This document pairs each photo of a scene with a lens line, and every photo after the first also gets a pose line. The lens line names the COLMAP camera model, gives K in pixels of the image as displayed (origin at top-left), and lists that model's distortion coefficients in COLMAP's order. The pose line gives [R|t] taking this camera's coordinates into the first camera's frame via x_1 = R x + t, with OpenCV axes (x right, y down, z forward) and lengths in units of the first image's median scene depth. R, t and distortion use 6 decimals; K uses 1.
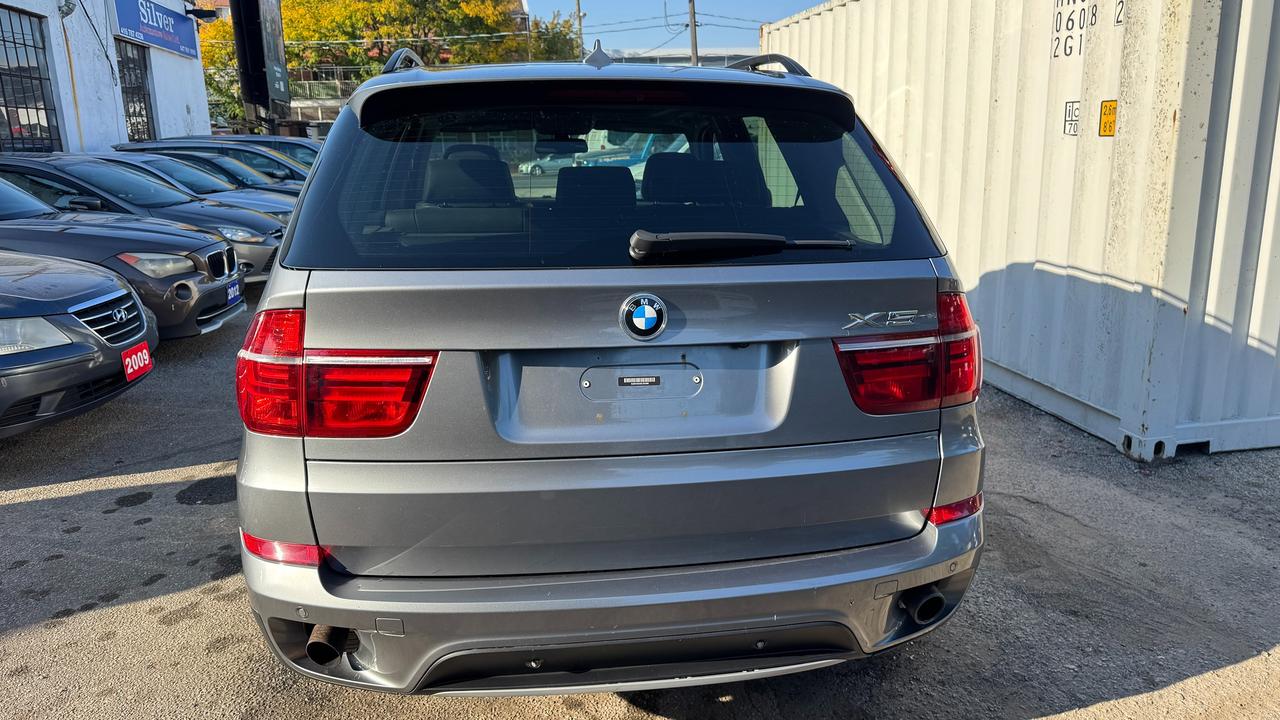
lens RADIAL K [[907.4, 0, 639.7], [0, 907.4, 344.3], [0, 0, 1]] dist [0.015259, 0.000128]
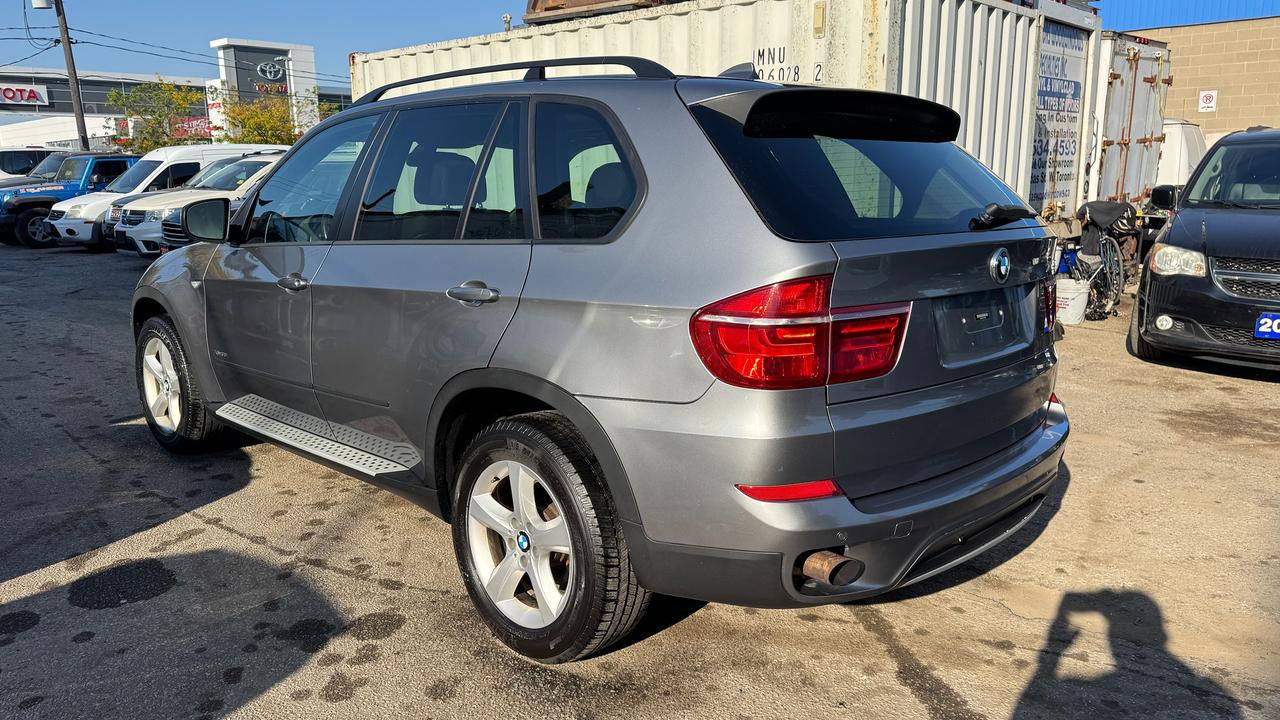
lens RADIAL K [[899.1, 0, 640.0], [0, 899.1, 360.0], [0, 0, 1]] dist [0.004081, -0.000877]
pose [[0.793778, -0.107429, 0.598644, -0.542306], [0.122059, 0.992390, 0.016244, 0.009176], [-0.595833, 0.060176, 0.800850, 0.101789]]
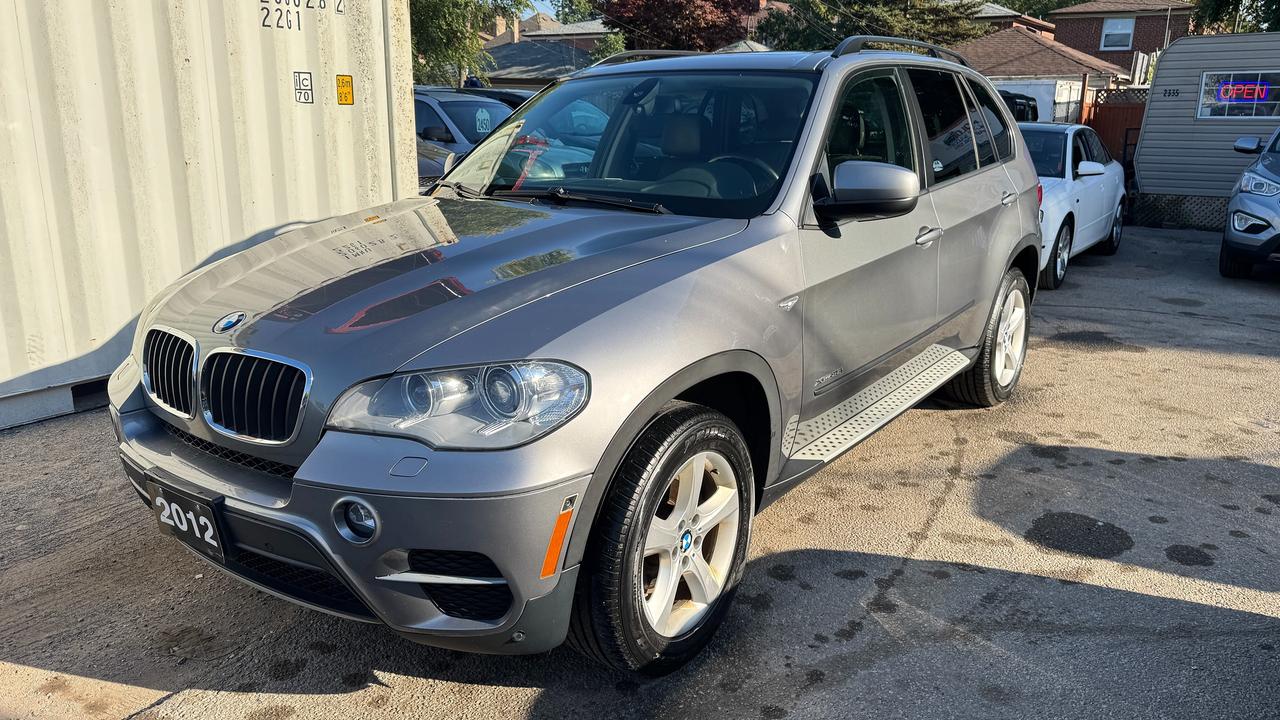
lens RADIAL K [[899.1, 0, 640.0], [0, 899.1, 360.0], [0, 0, 1]] dist [0.004081, -0.000877]
pose [[-0.700818, -0.178265, 0.690706, -0.697552], [0.159394, 0.904656, 0.395211, -0.346617], [-0.695304, 0.387066, -0.605585, 1.657260]]
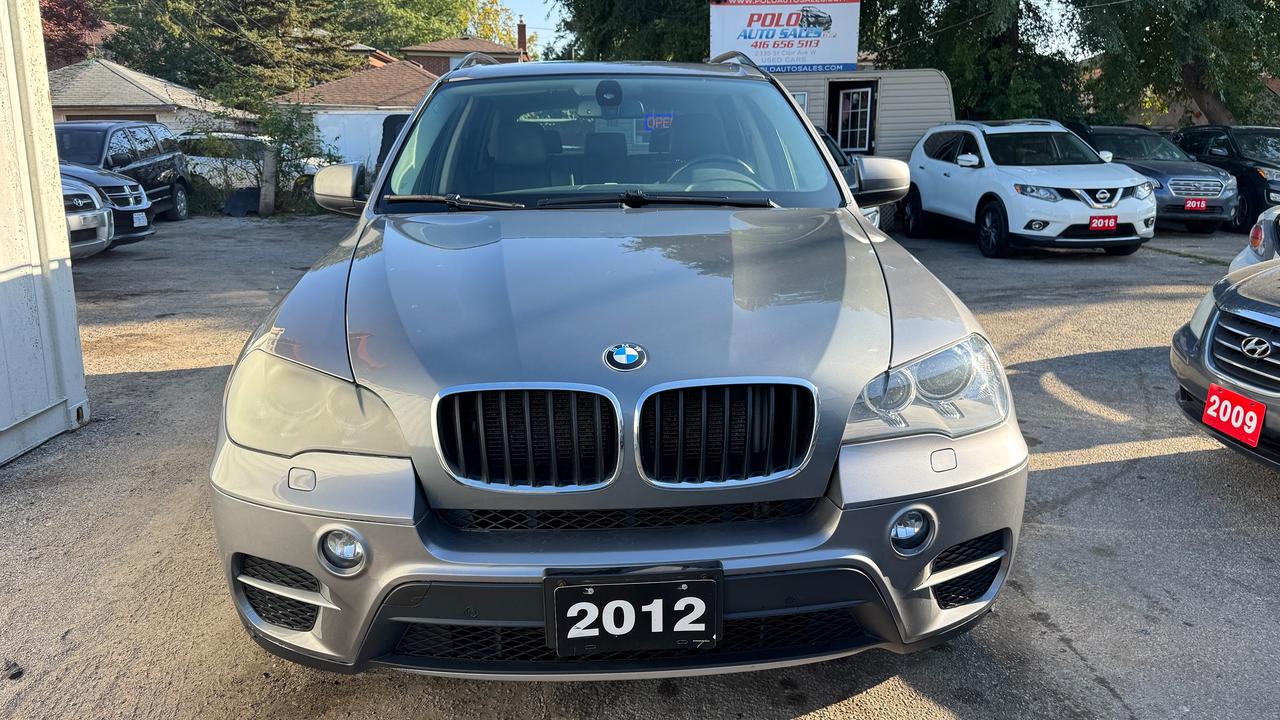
lens RADIAL K [[899.1, 0, 640.0], [0, 899.1, 360.0], [0, 0, 1]] dist [0.004081, -0.000877]
pose [[-0.994106, -0.011324, 0.107817, -0.192285], [0.036772, 0.900351, 0.433609, -0.377138], [-0.101983, 0.435018, -0.894628, 1.878909]]
